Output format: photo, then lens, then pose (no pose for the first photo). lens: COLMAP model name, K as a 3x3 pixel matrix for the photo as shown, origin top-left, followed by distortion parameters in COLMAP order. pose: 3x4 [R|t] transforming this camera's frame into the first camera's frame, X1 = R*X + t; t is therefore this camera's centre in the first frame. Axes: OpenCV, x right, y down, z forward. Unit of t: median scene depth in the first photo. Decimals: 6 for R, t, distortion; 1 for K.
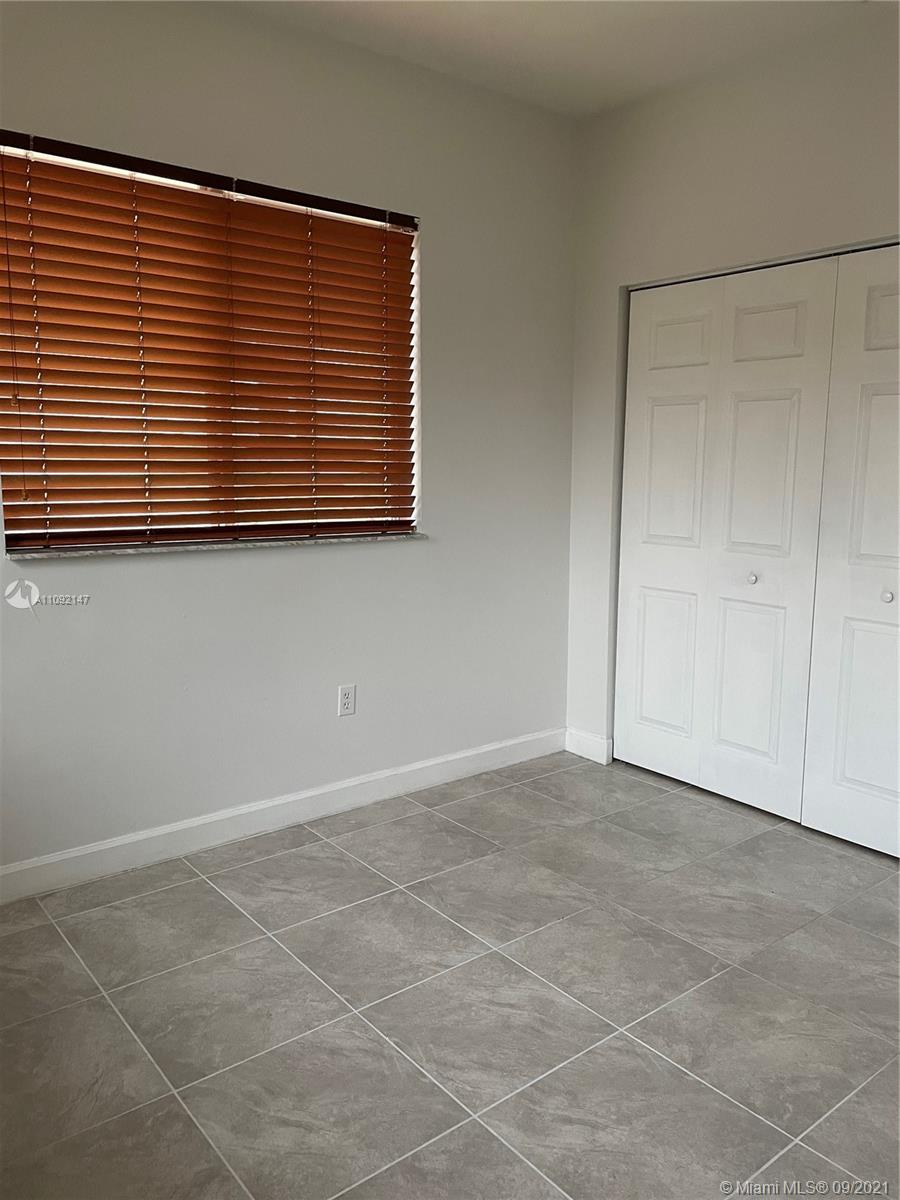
lens RADIAL K [[909.6, 0, 455.9], [0, 909.6, 583.7], [0, 0, 1]] dist [0.095076, -0.108664]
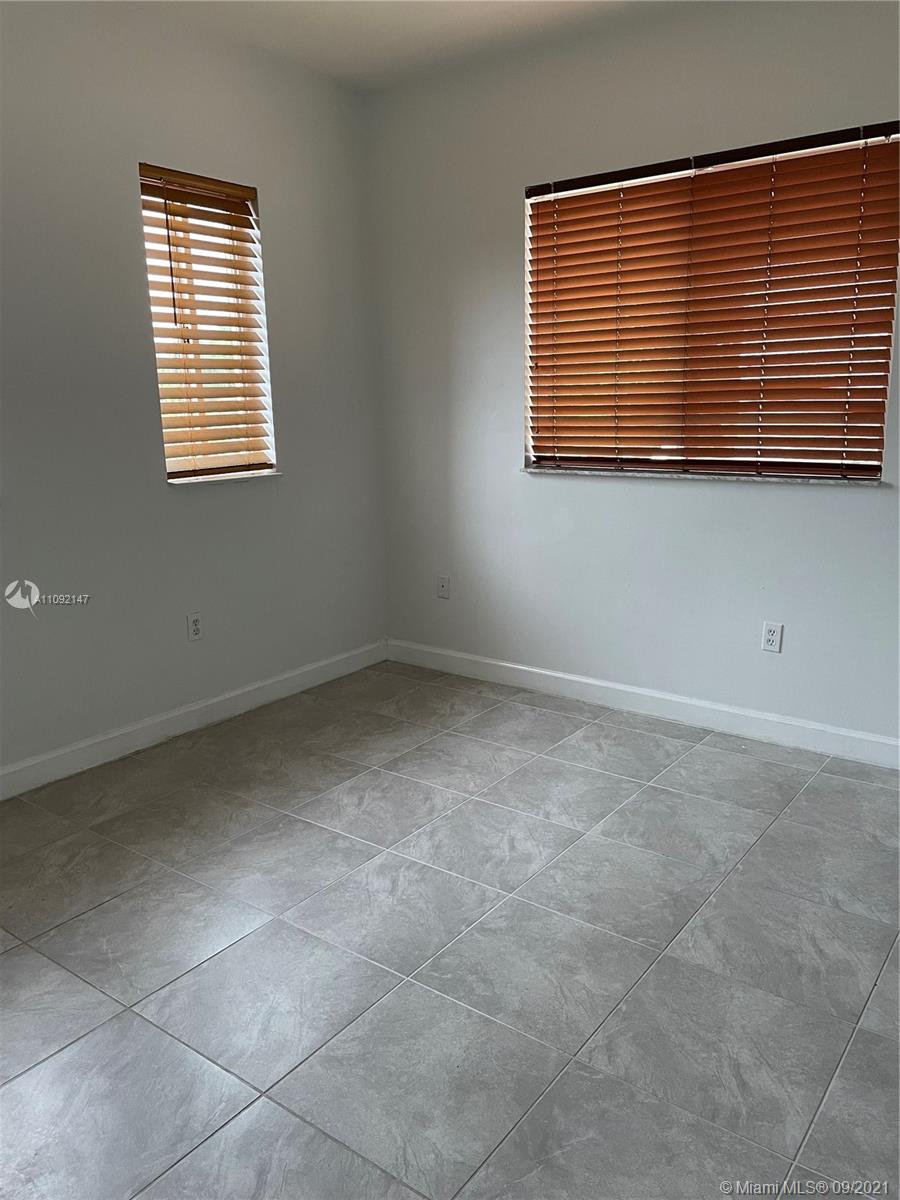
lens RADIAL K [[909.6, 0, 455.9], [0, 909.6, 583.7], [0, 0, 1]] dist [0.095076, -0.108664]
pose [[0.244141, 0.180185, -0.952853, 0.980566], [-0.114454, 0.981073, 0.156195, -0.066216], [0.962962, 0.070924, 0.260143, 0.488827]]
